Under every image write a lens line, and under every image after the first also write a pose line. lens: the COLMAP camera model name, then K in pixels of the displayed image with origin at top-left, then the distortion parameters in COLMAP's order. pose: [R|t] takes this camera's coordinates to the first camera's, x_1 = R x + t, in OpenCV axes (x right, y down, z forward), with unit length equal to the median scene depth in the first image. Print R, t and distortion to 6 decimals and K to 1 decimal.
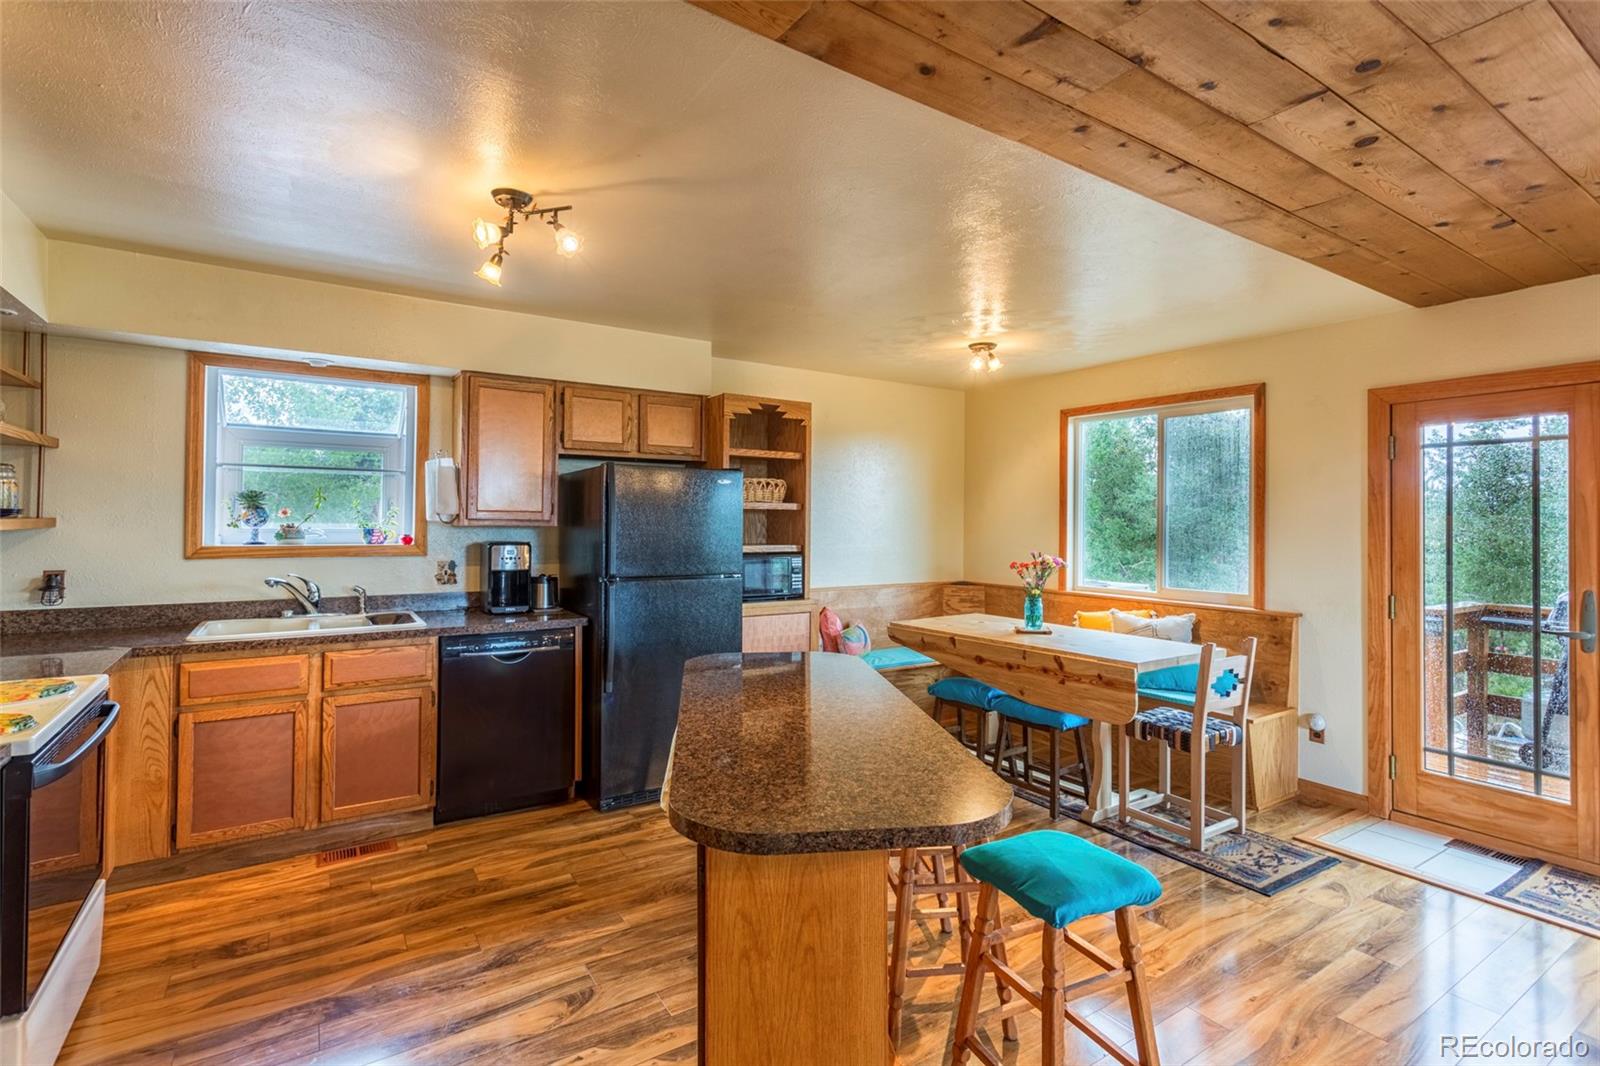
lens RADIAL K [[751.7, 0, 793.3], [0, 751.7, 516.2], [0, 0, 1]] dist [0.002429, 0.003309]
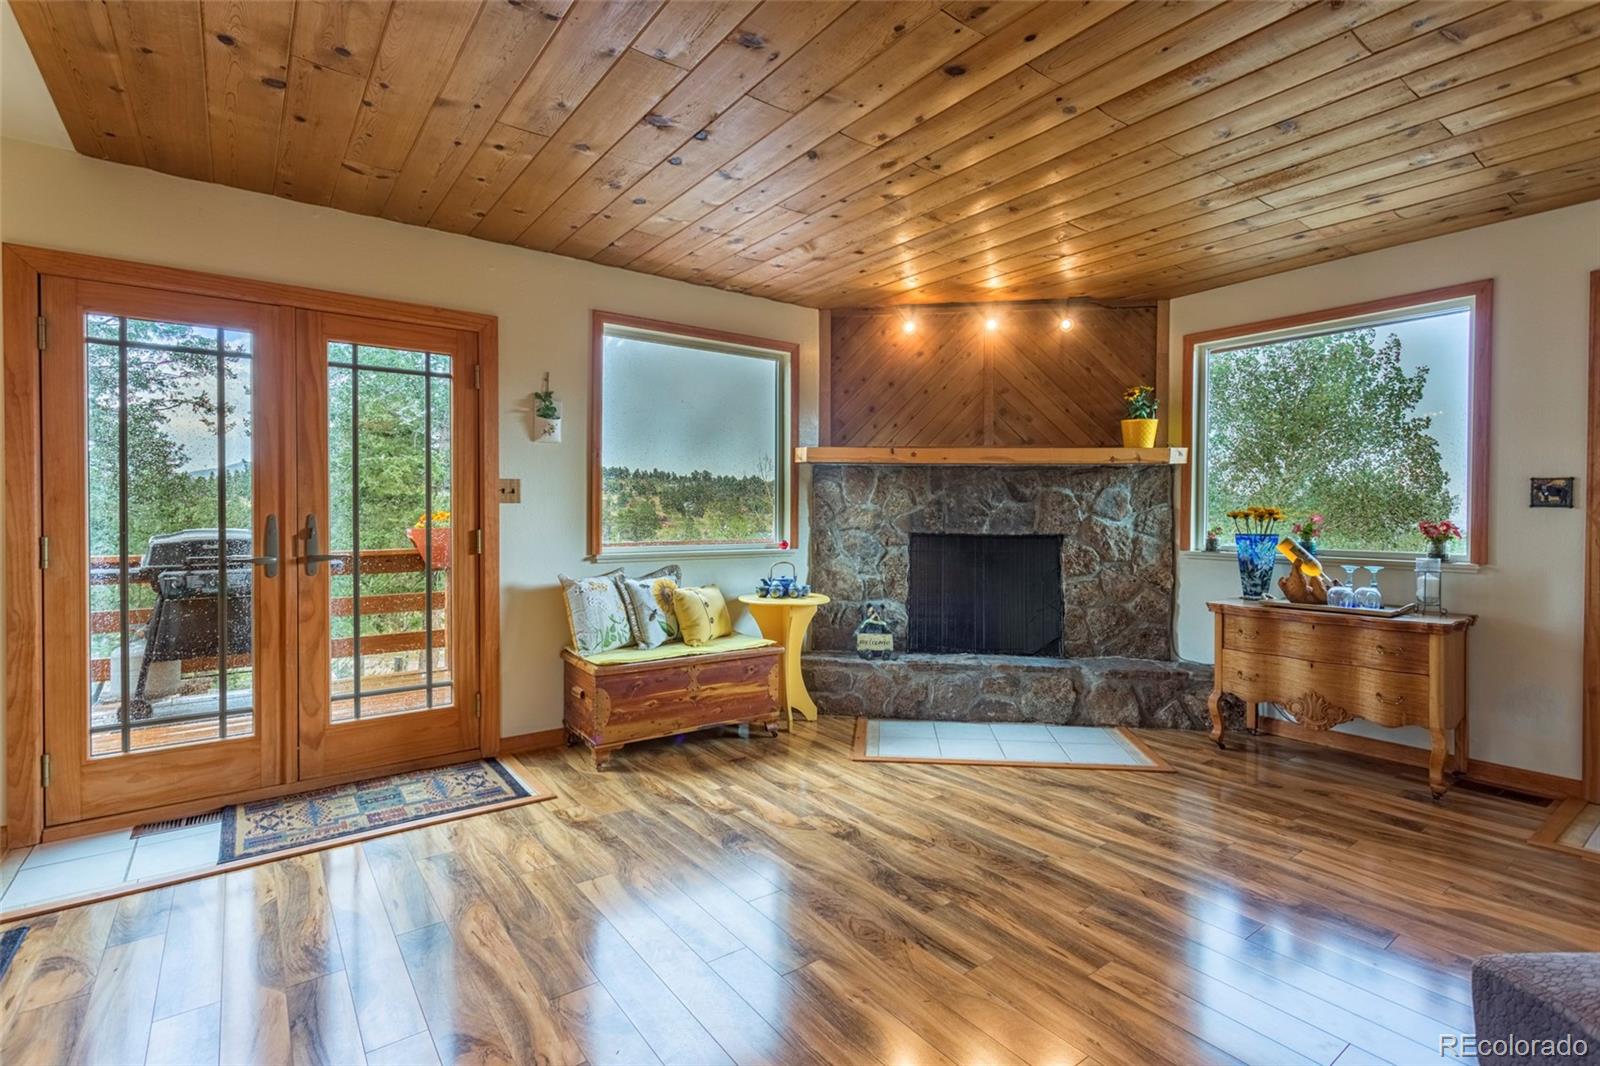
lens RADIAL K [[752.3, 0, 794.8], [0, 752.3, 518.9], [0, 0, 1]] dist [0.003947, 0.001575]
pose [[-0.064560, -0.021089, 0.997691, 0.017032], [-0.012859, 0.999711, 0.020300, 0.063238], [-0.997831, -0.011519, -0.064813, 0.321285]]
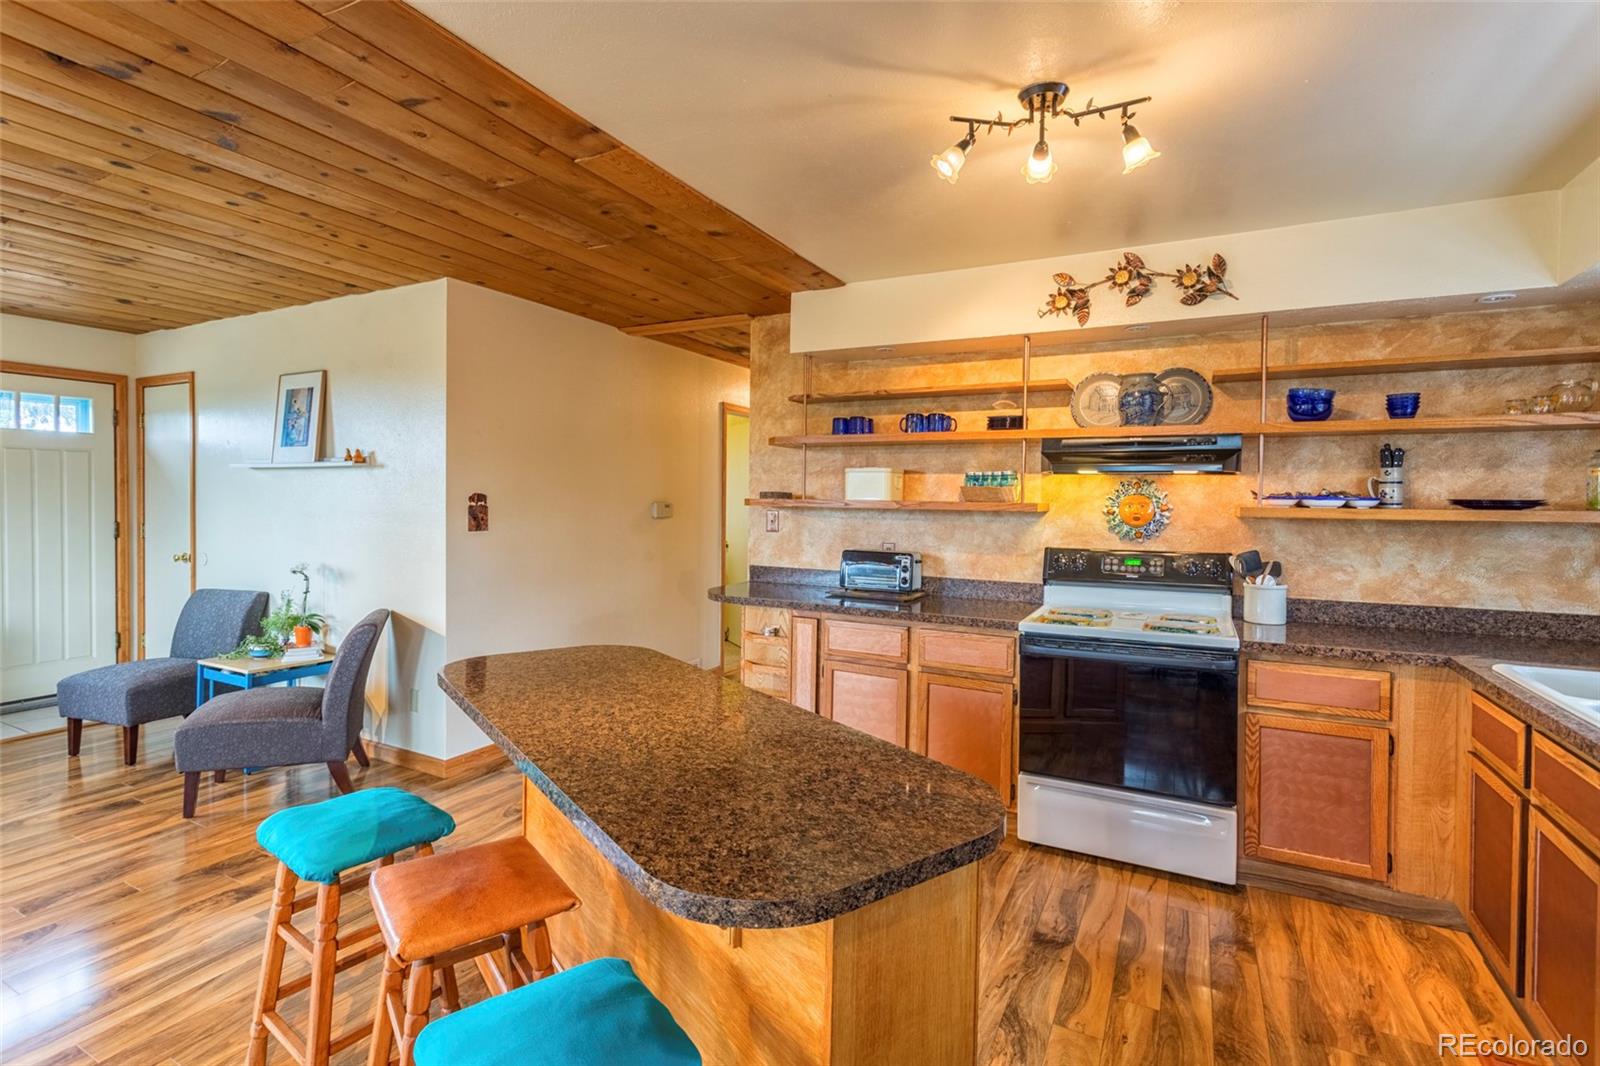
lens RADIAL K [[751.7, 0, 793.3], [0, 751.7, 516.2], [0, 0, 1]] dist [0.002429, 0.003309]
pose [[-0.873569, -0.009782, -0.486602, 0.162031], [-0.018218, 0.999755, 0.012607, 0.011337], [0.486359, 0.019878, -0.873533, 1.055359]]
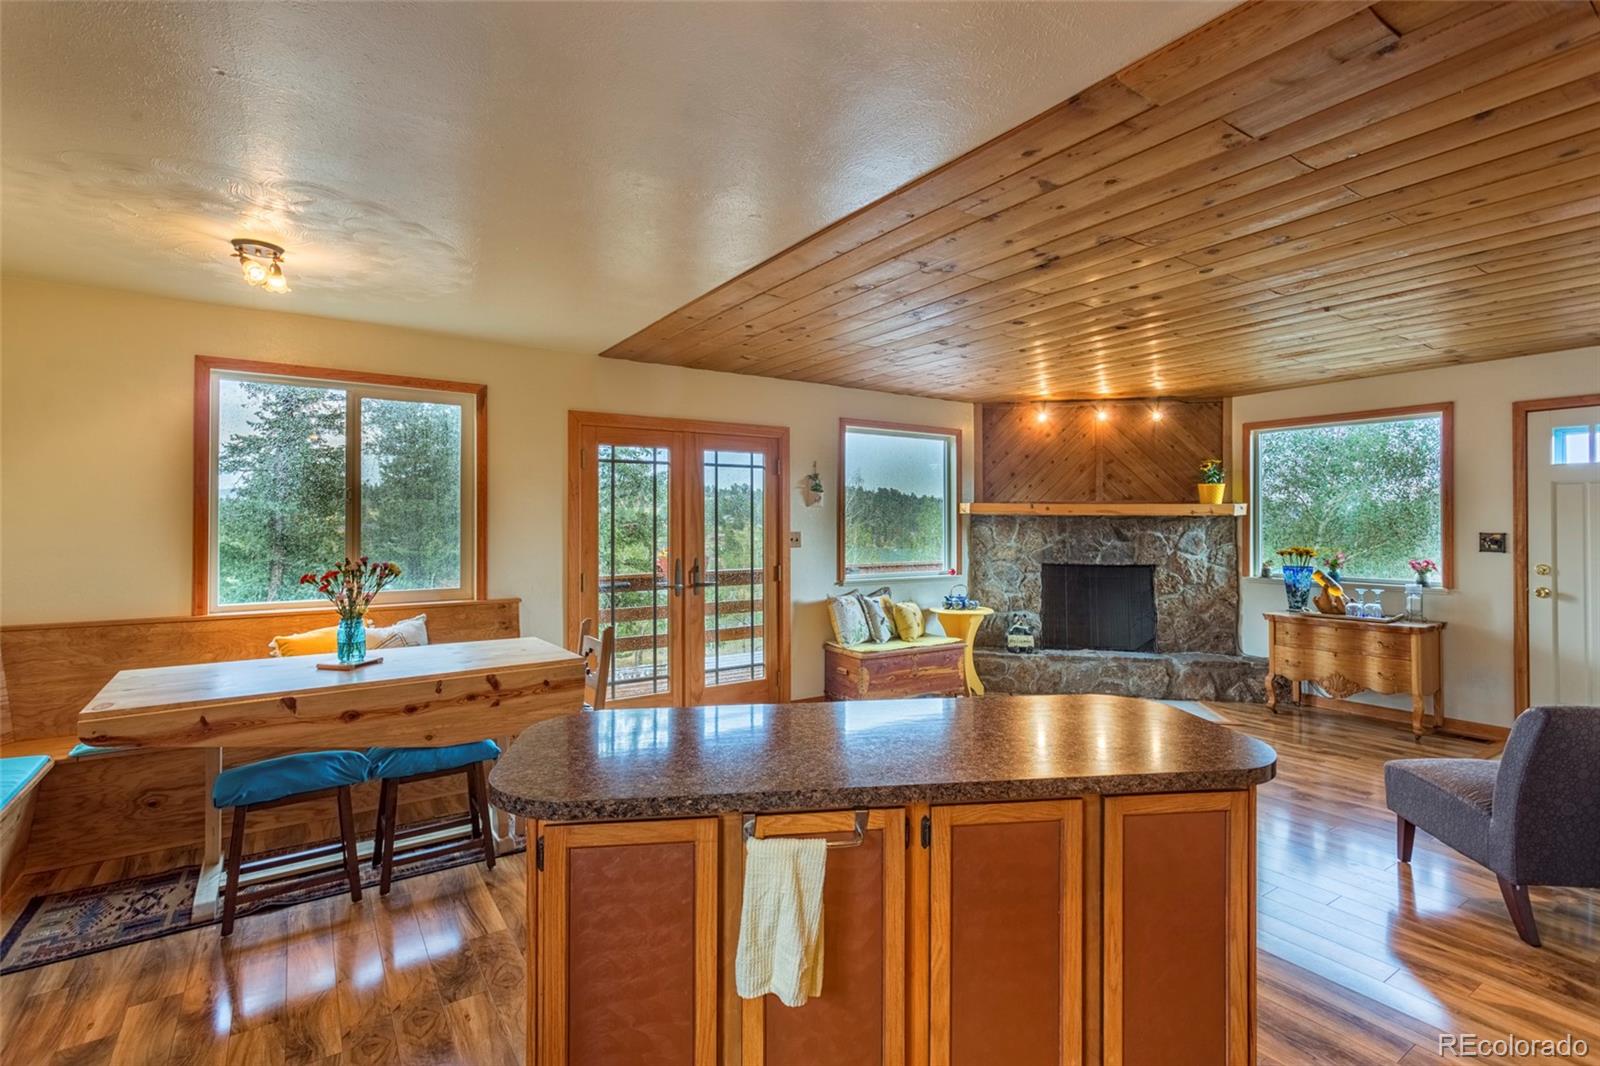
lens RADIAL K [[751.7, 0, 793.3], [0, 751.7, 516.2], [0, 0, 1]] dist [0.002429, 0.003309]
pose [[-0.012658, -0.001343, 0.999919, -0.492865], [-0.008418, 0.999964, 0.001237, 0.002075], [-0.999884, -0.008401, -0.012668, 0.654498]]
